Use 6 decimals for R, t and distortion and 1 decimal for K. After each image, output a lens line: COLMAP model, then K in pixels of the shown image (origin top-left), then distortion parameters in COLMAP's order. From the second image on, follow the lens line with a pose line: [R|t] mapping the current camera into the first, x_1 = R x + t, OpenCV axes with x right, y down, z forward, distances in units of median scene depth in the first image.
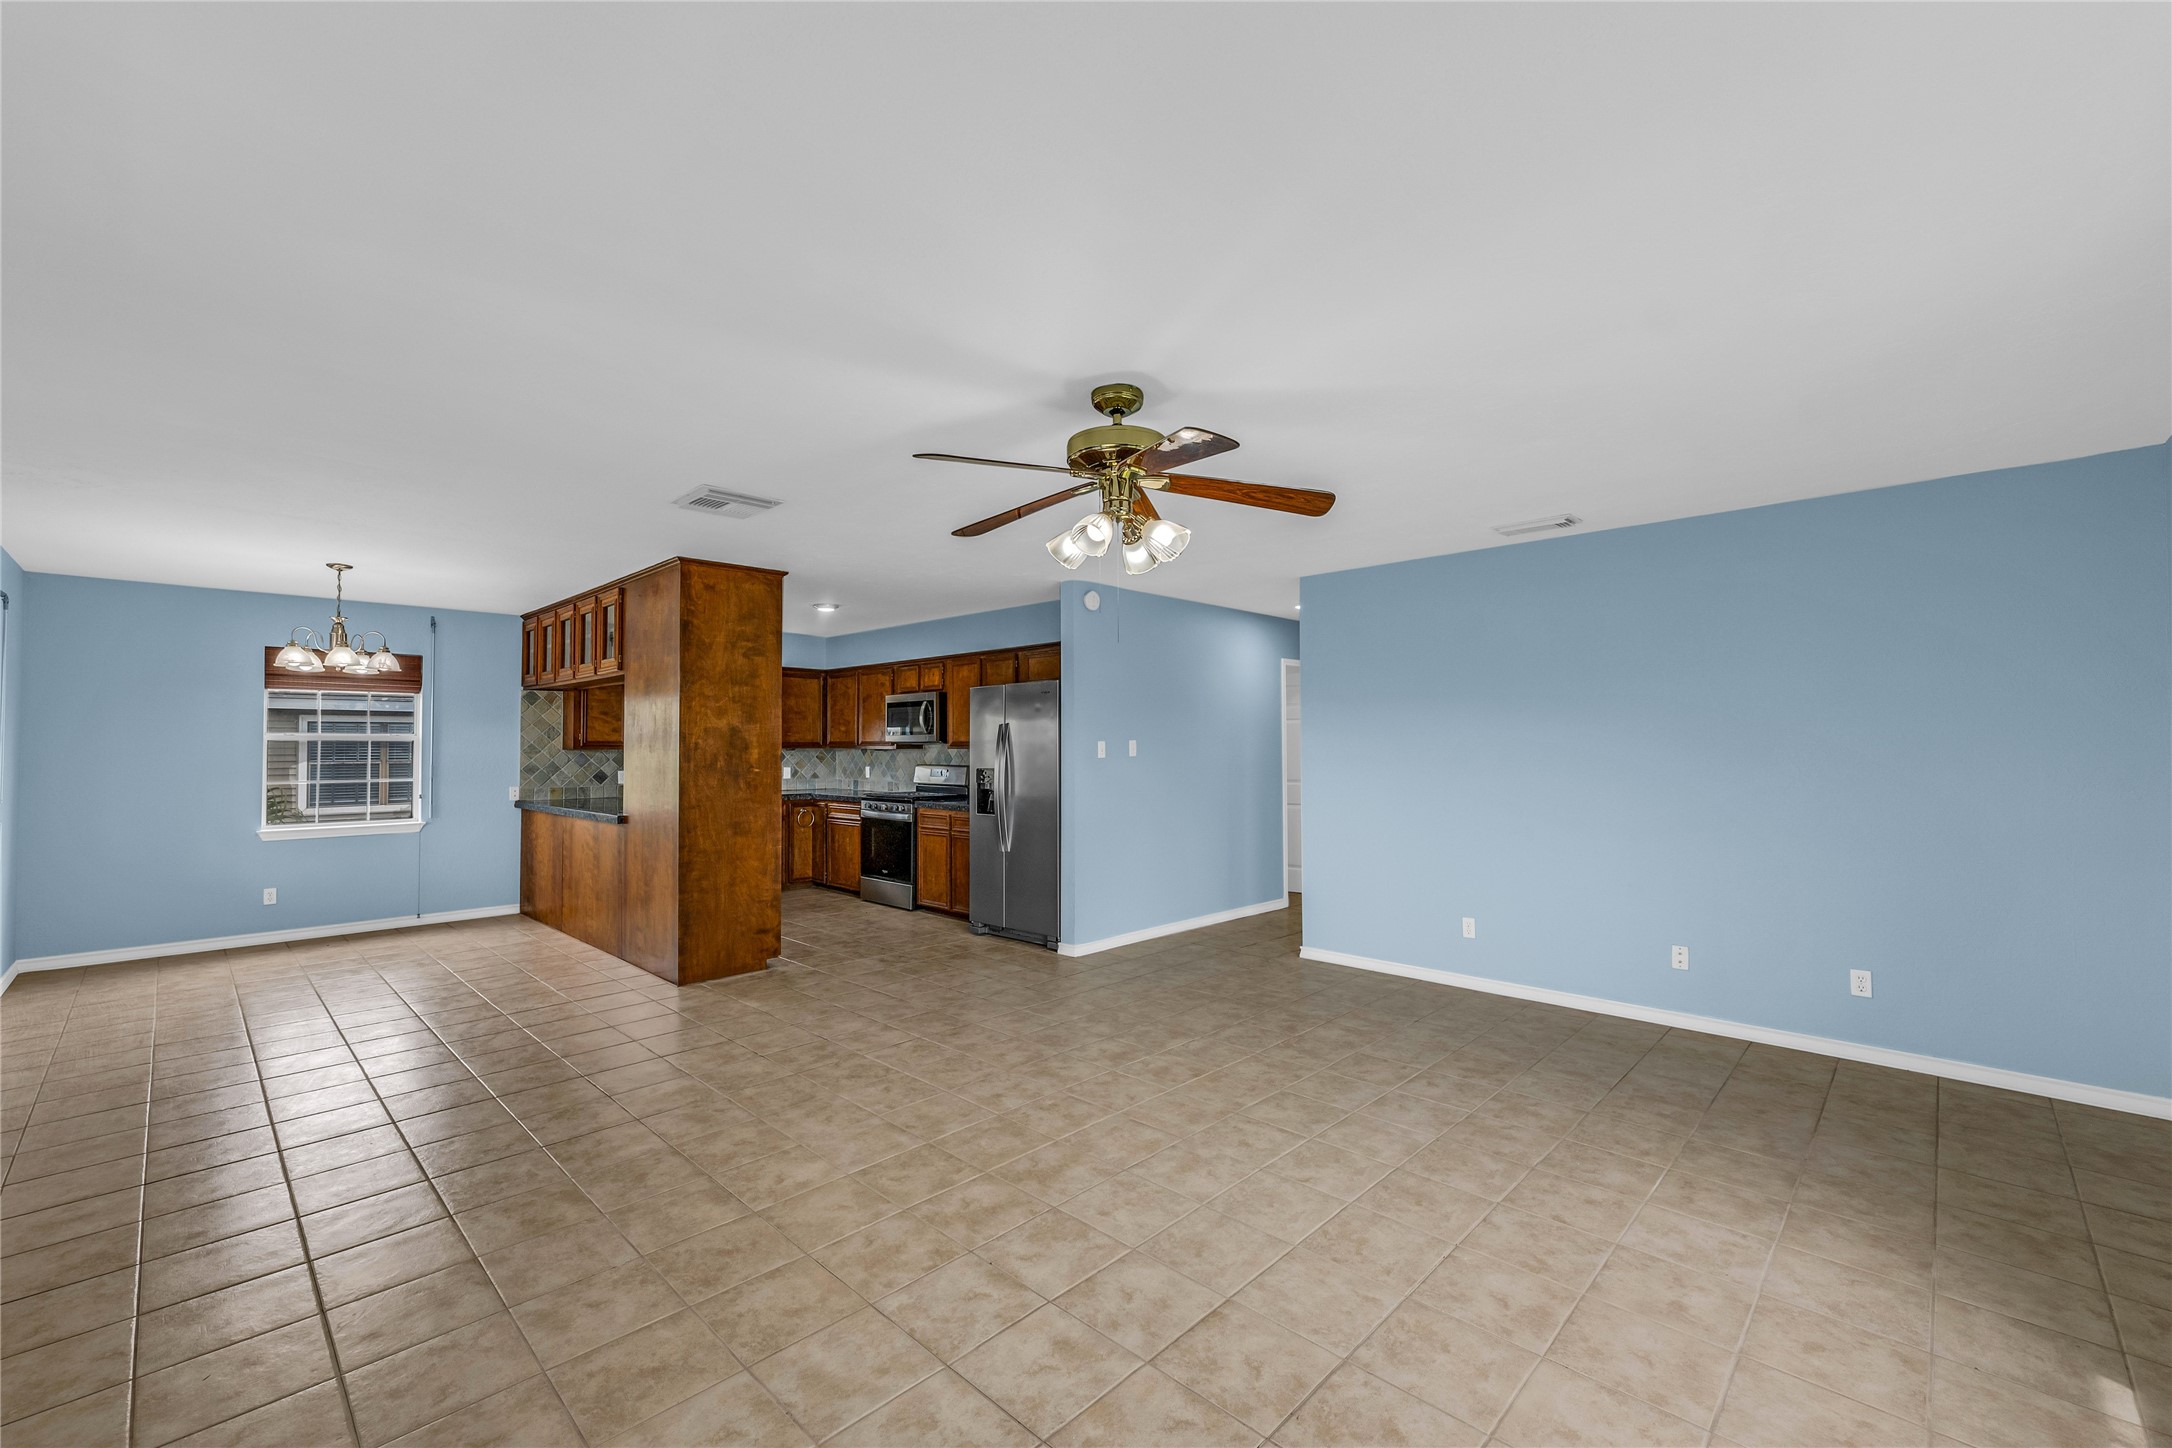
lens RADIAL K [[889.1, 0, 1076.0], [0, 889.1, 720.0], [0, 0, 1]] dist [-0.001699, -0.001039]
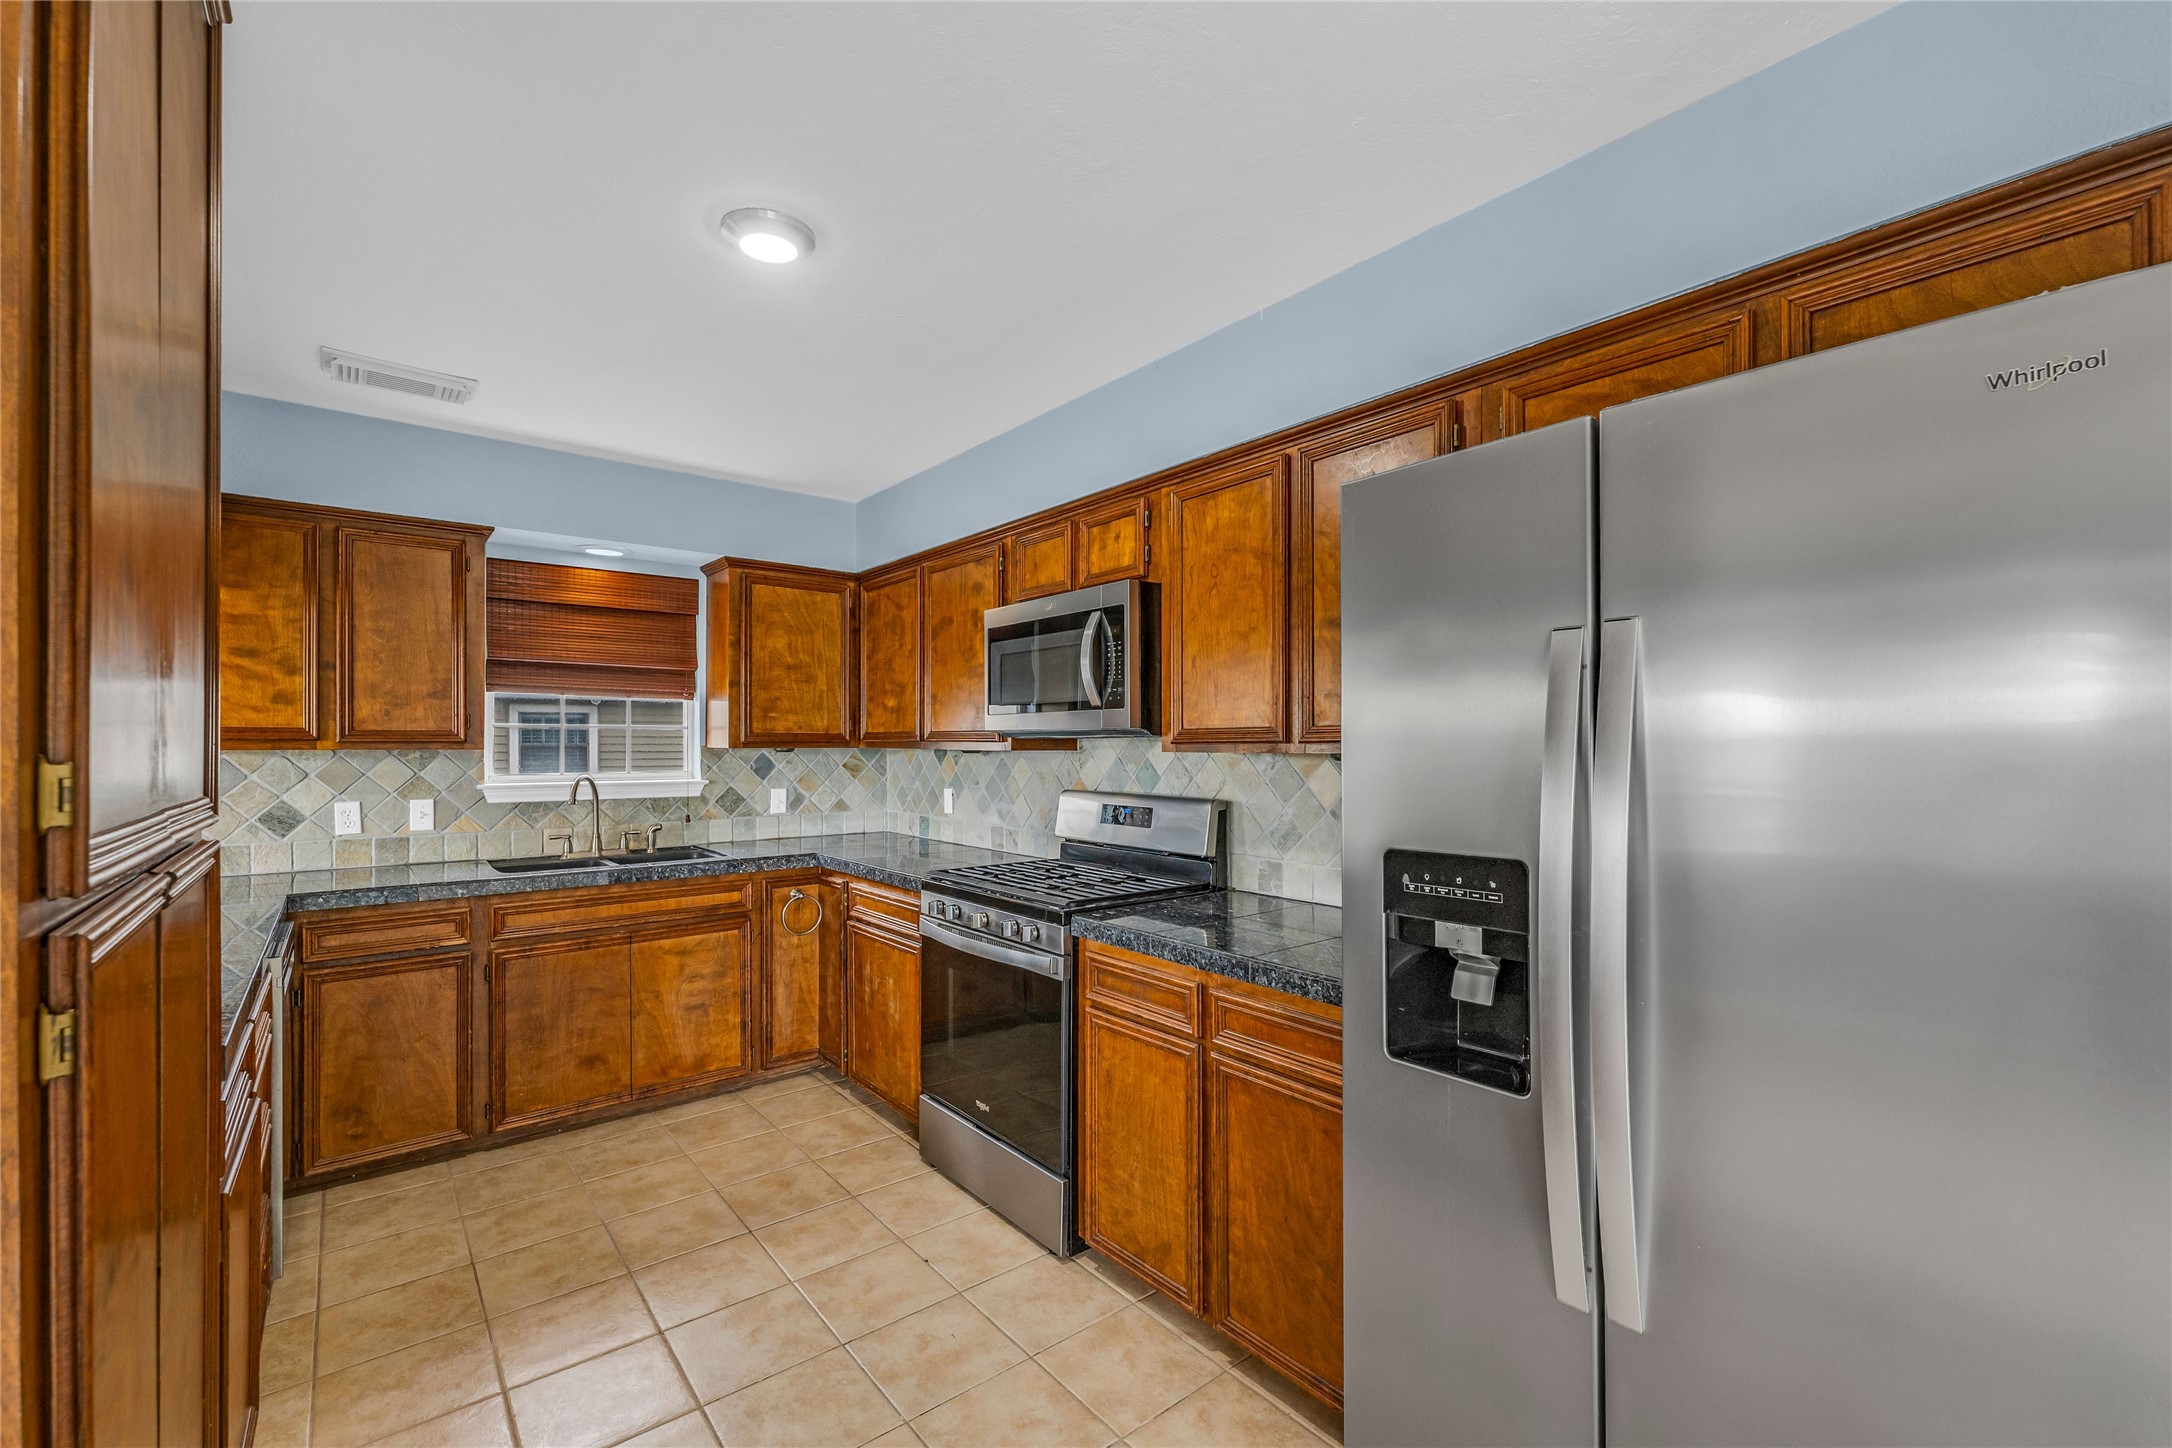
lens RADIAL K [[904.5, 0, 1084.0], [0, 904.5, 732.9], [0, 0, 1]] dist [-0.005633, 0.000473]
pose [[0.993502, 0.000965, -0.113812, -0.164602], [0.000851, 0.999873, 0.015900, 0.024259], [0.113812, -0.015894, 0.993375, 0.799090]]
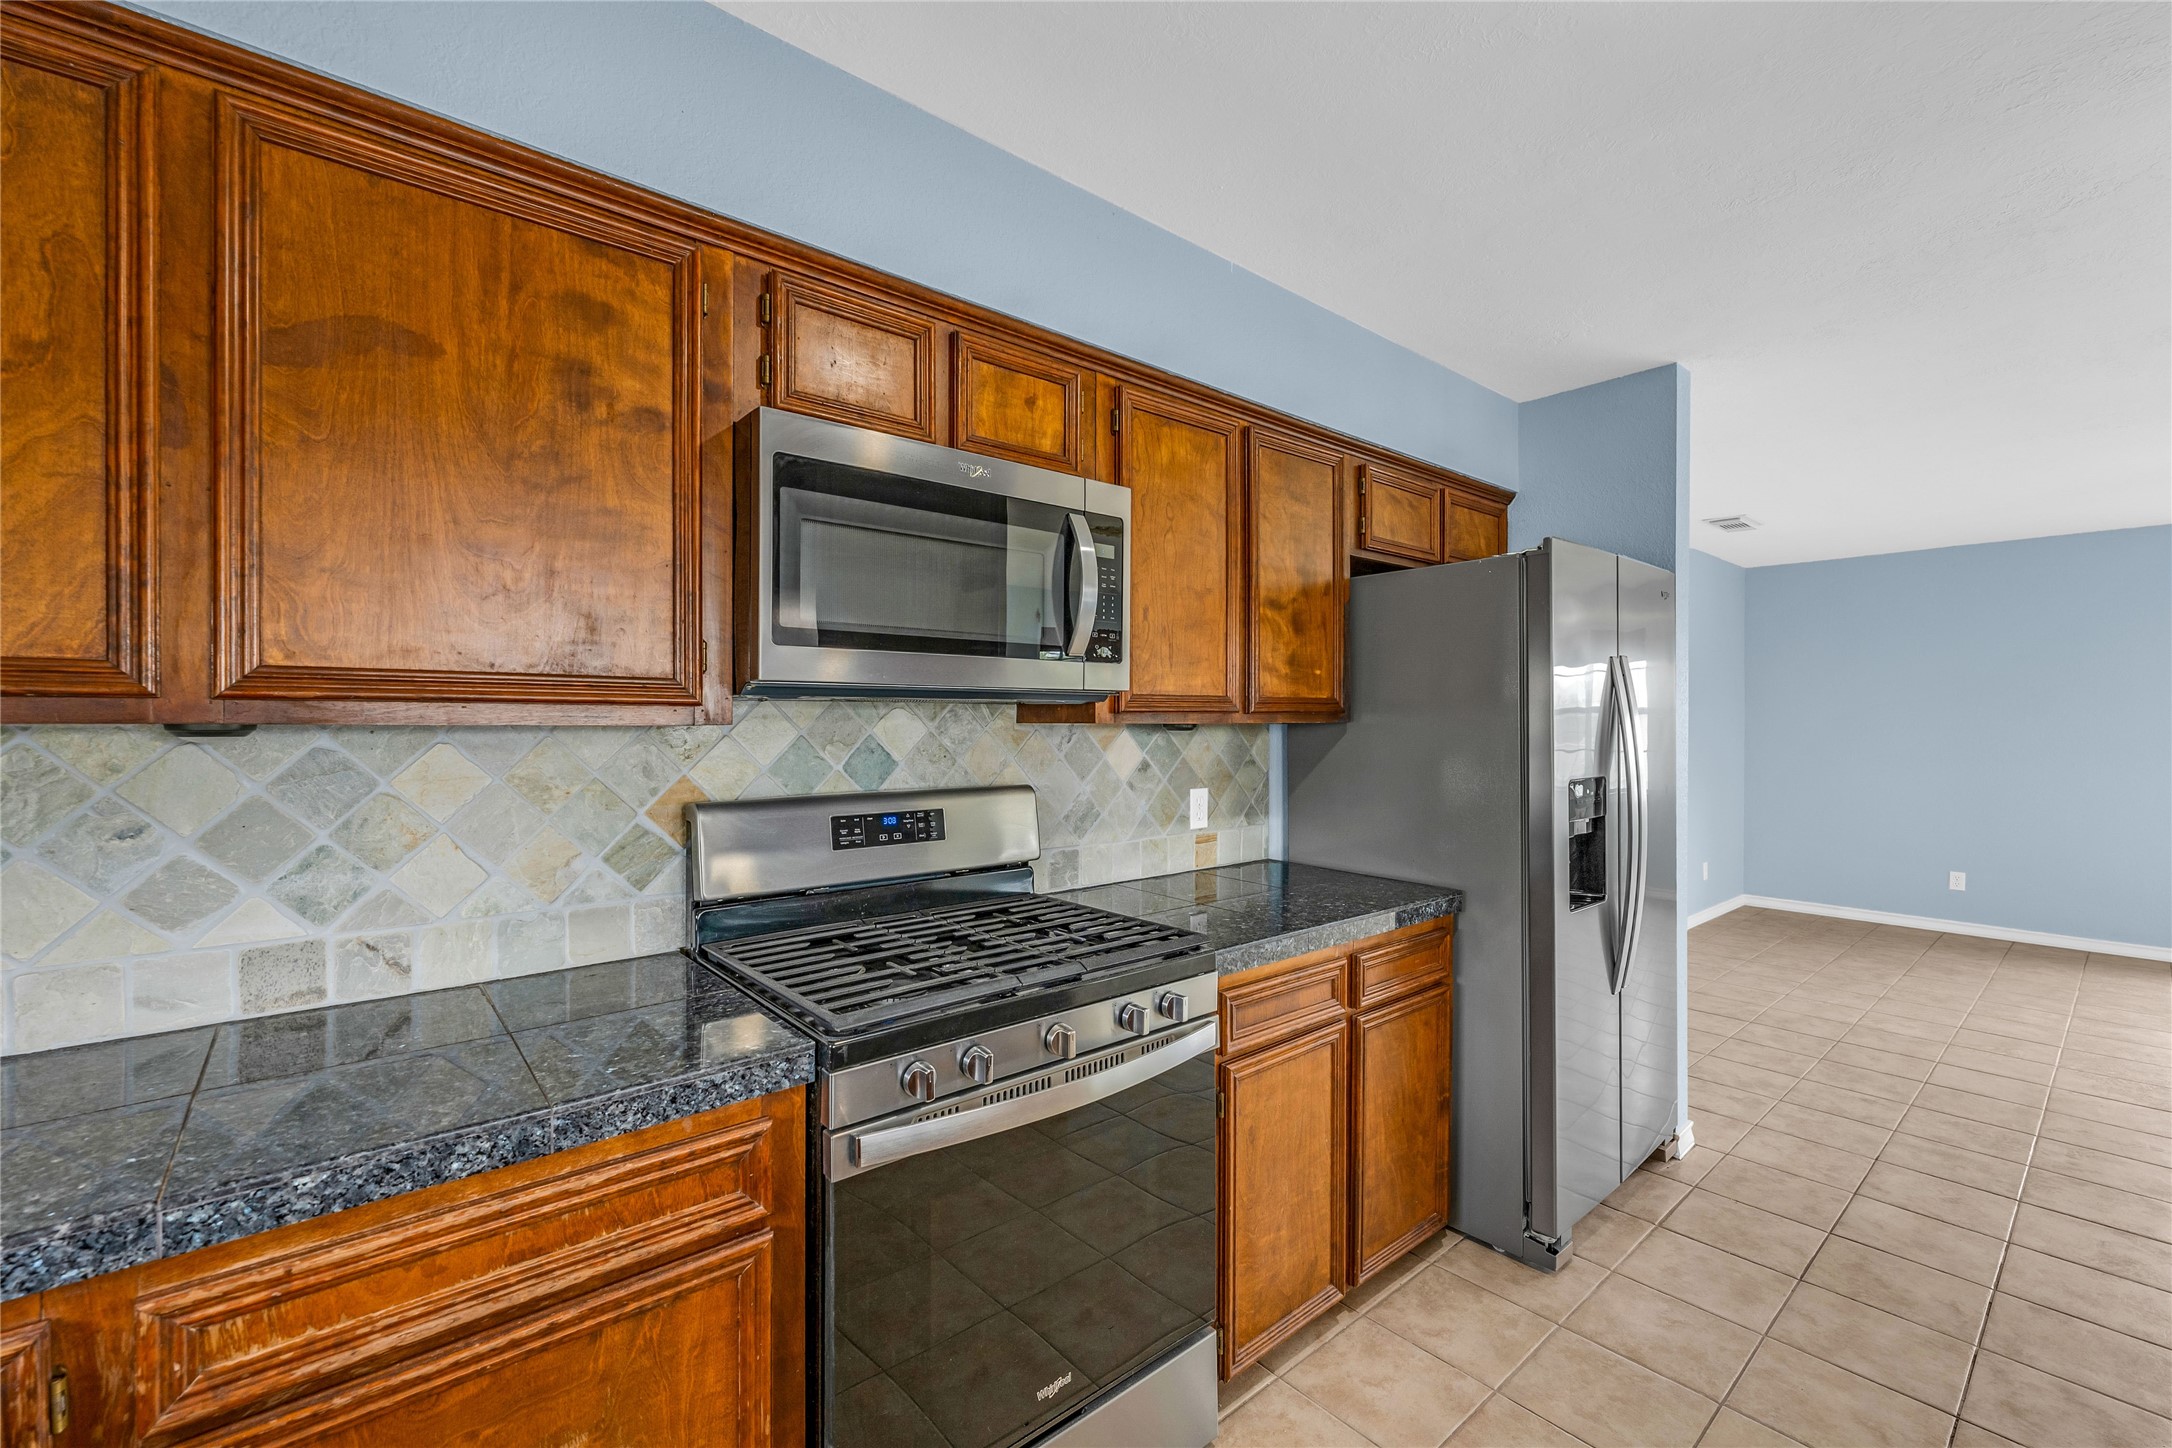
lens RADIAL K [[889.1, 0, 1073.6], [0, 889.1, 725.0], [0, 0, 1]] dist [-0.001699, -0.001039]
pose [[0.102226, 0.000822, 0.994761, -0.481819], [-0.024493, 0.999699, 0.001691, 0.039982], [-0.994460, -0.024537, 0.102215, 1.189916]]
